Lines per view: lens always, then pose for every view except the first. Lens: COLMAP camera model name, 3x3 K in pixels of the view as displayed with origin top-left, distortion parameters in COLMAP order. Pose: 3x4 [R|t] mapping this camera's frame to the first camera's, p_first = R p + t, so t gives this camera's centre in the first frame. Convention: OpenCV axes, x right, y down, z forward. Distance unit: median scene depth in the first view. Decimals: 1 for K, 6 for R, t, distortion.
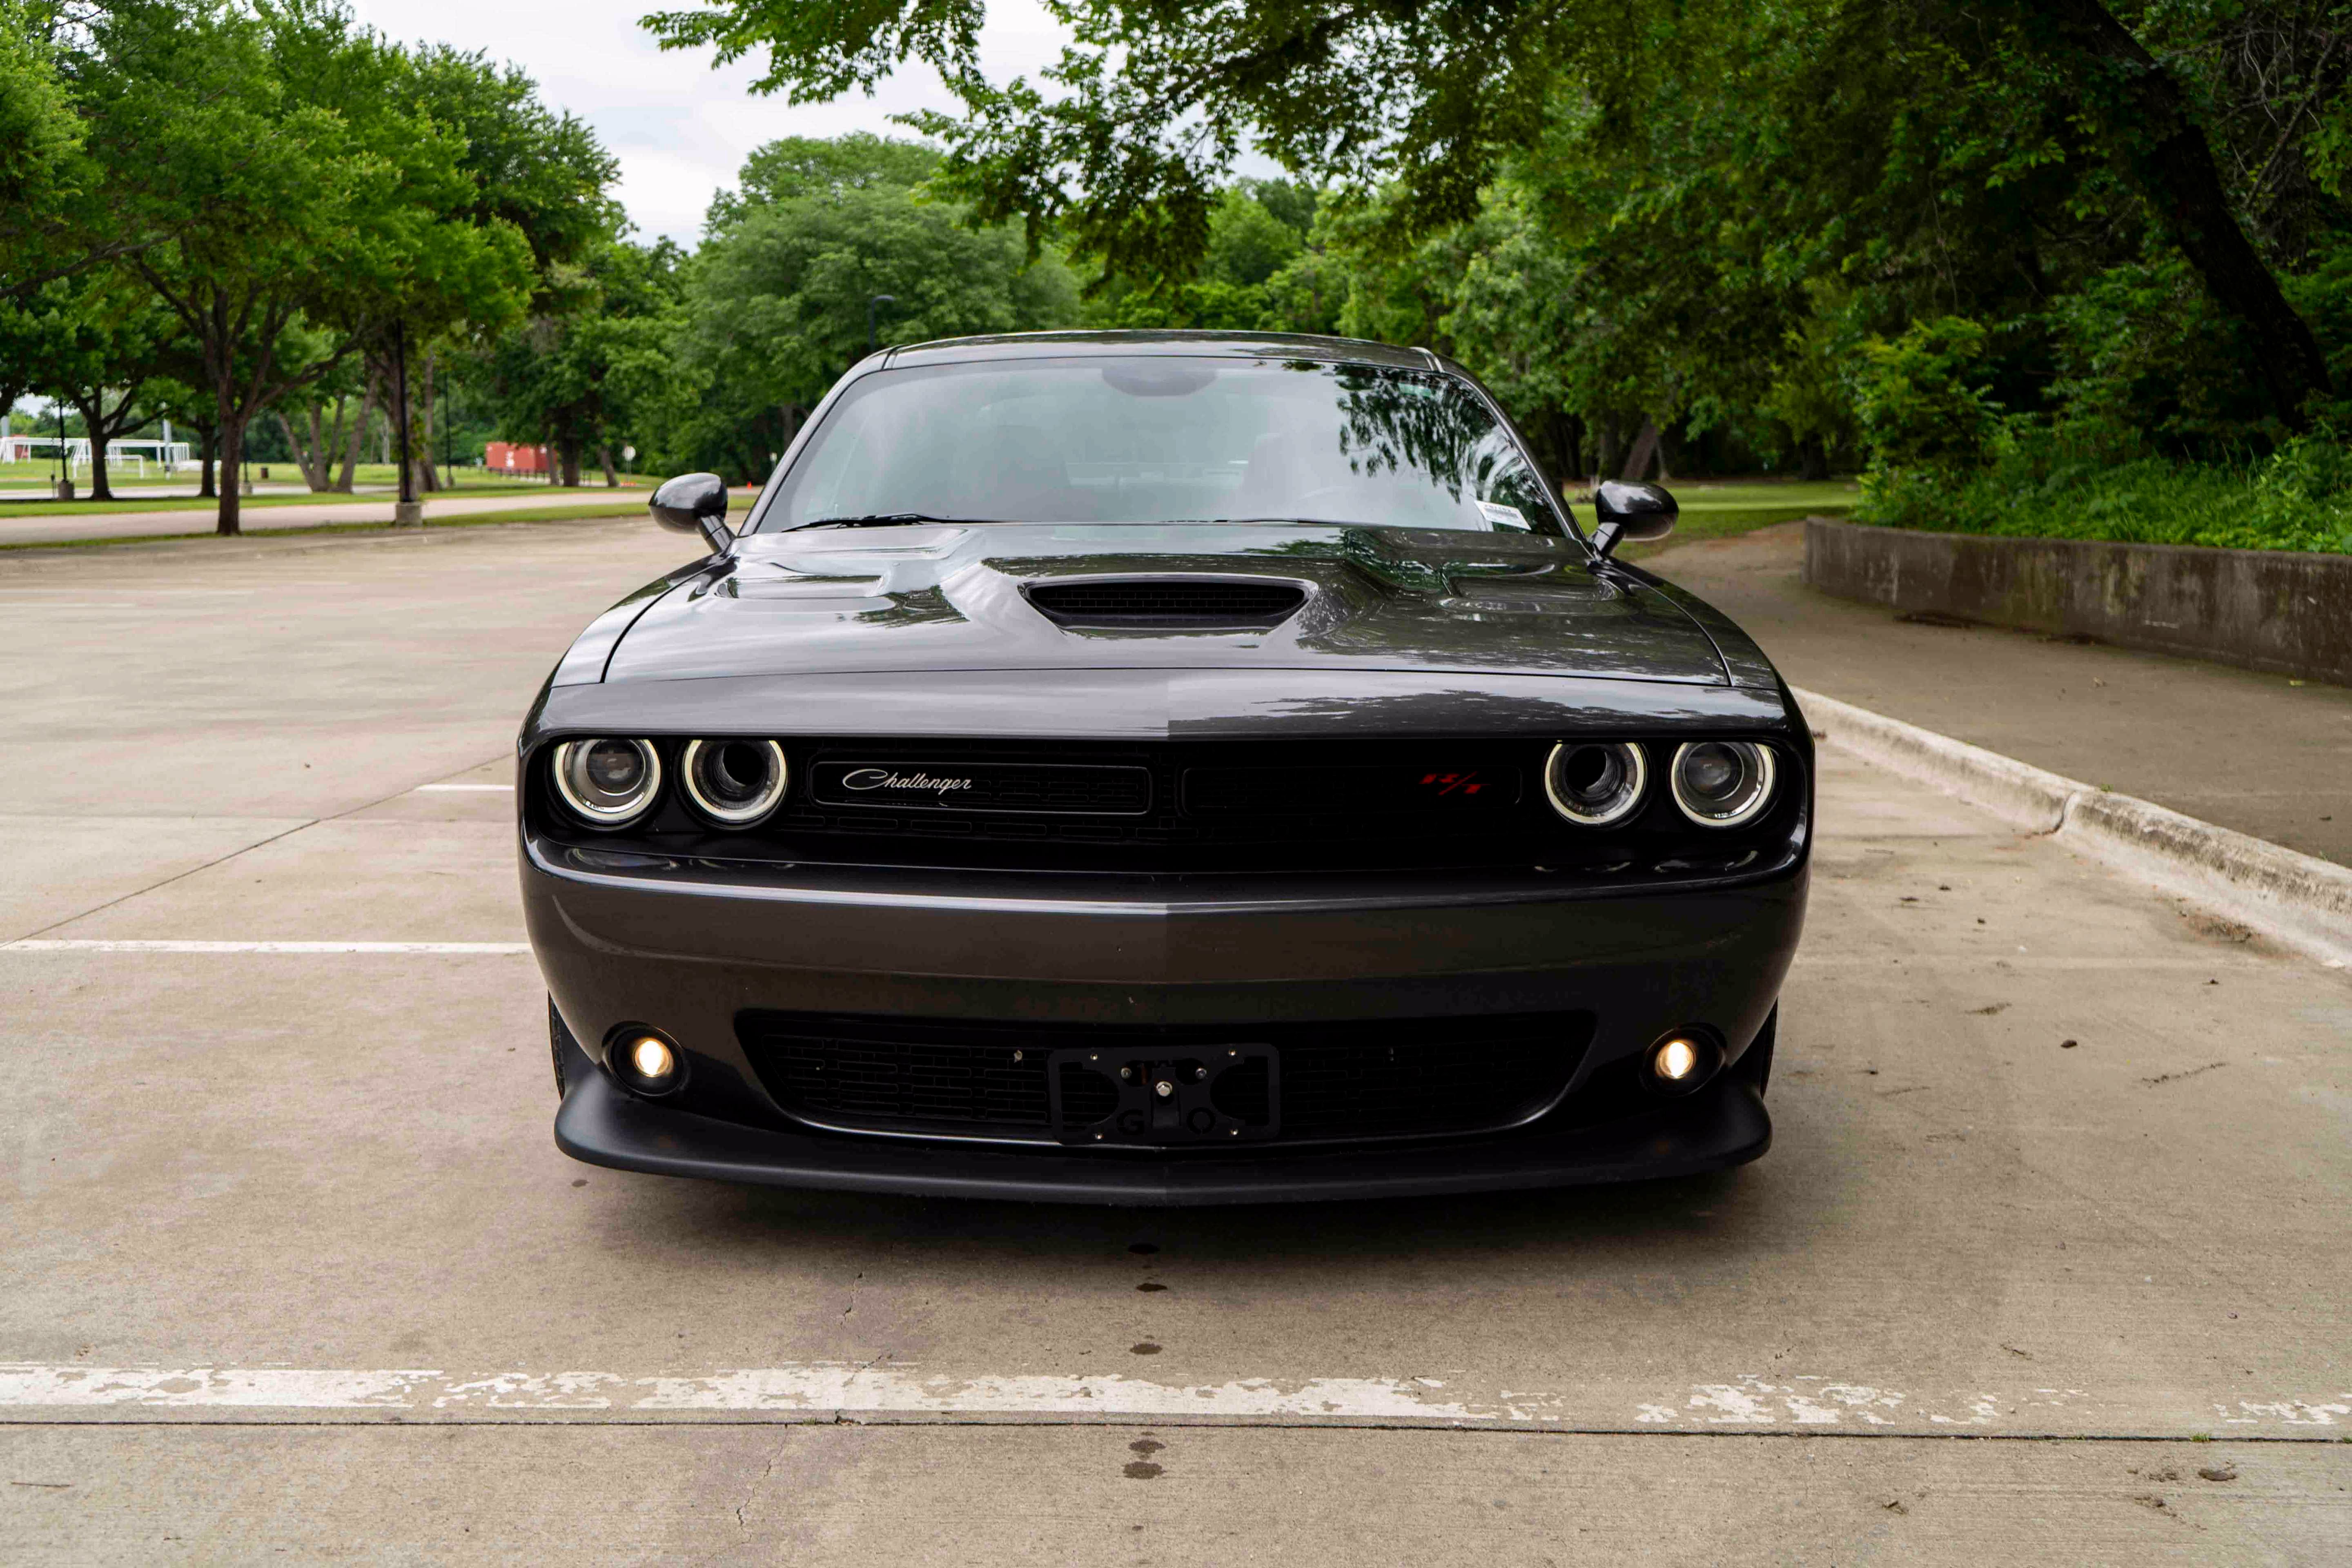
lens RADIAL K [[2429.3, 0, 1176.0], [0, 2429.3, 784.0], [0, 0, 1]] dist [0.063104, -0.232638]
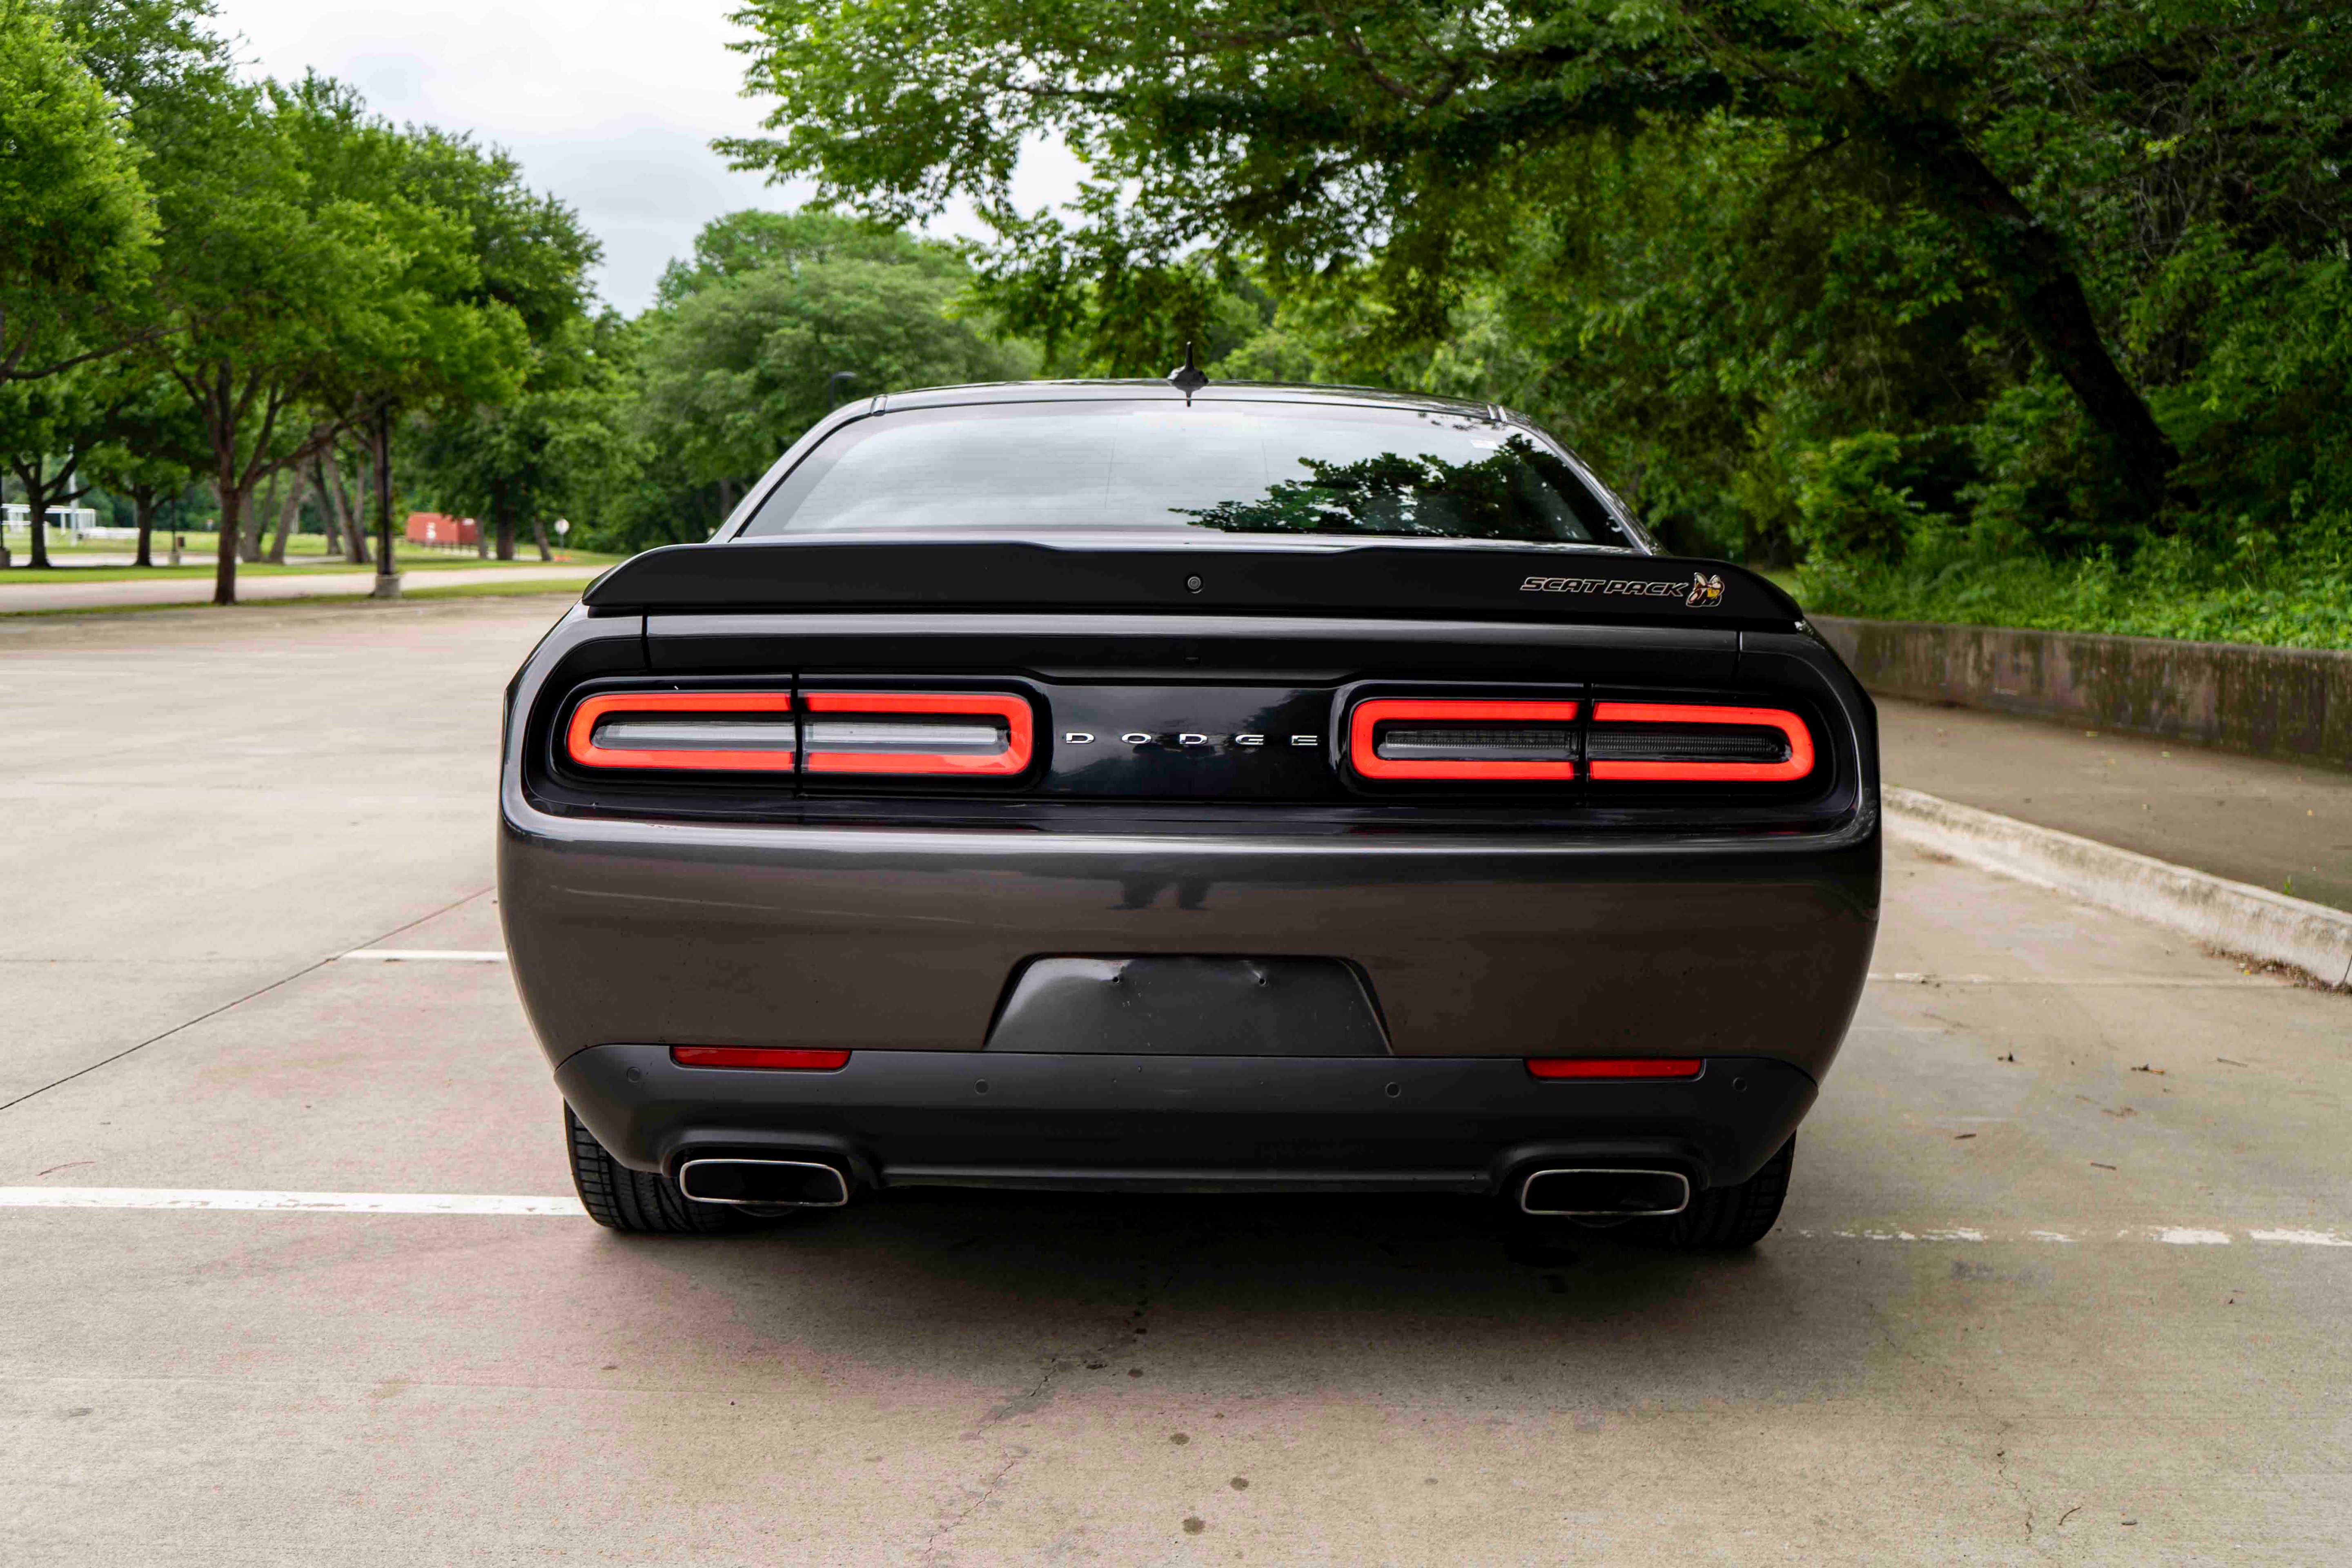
lens RADIAL K [[2556.5, 0, 1172.7], [0, 2556.5, 728.0], [0, 0, 1]] dist [0.183739, -0.649304]
pose [[0.999748, 0.010886, 0.019629, -0.012798], [-0.009701, 0.998183, -0.059464, 0.009702], [-0.020241, 0.059259, 0.998037, -0.083915]]
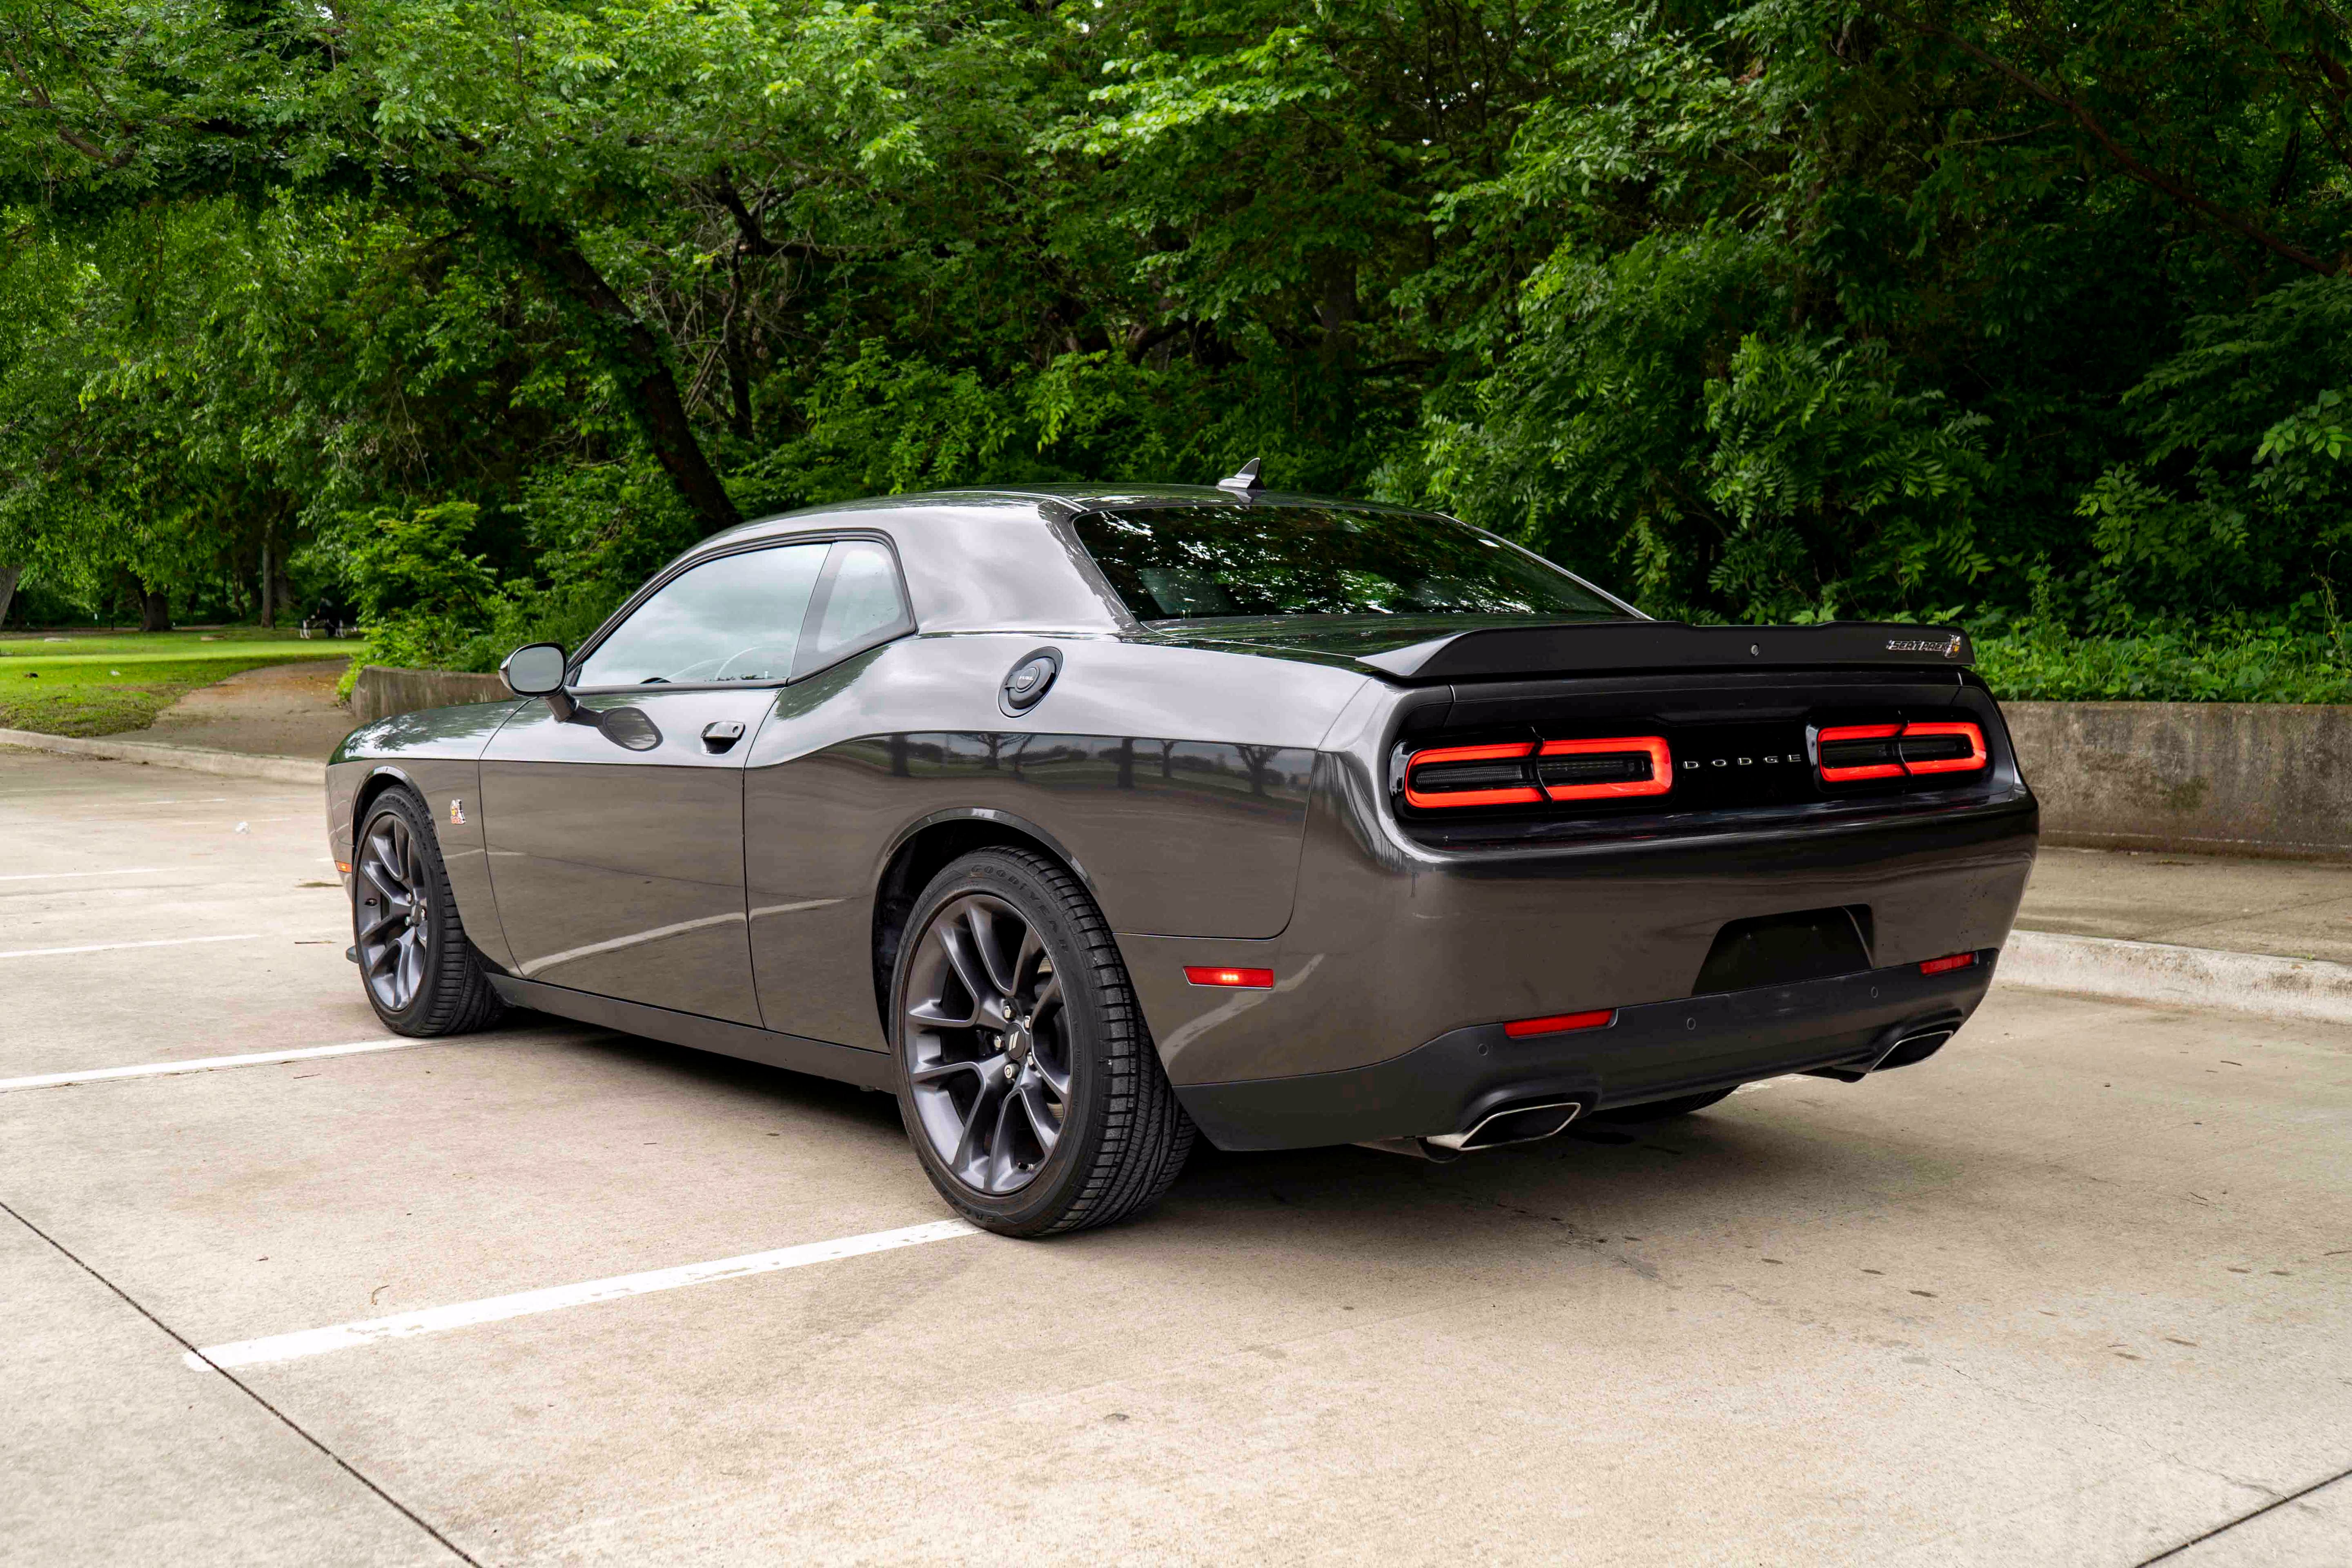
lens RADIAL K [[2423.0, 0, 1176.0], [0, 2423.0, 784.0], [0, 0, 1]] dist [-0.009500, -0.007944]
pose [[0.777871, -0.041902, 0.627026, -0.079075], [0.079296, 0.996344, -0.031789, 0.007483], [-0.623401, 0.074448, 0.778350, -0.070856]]
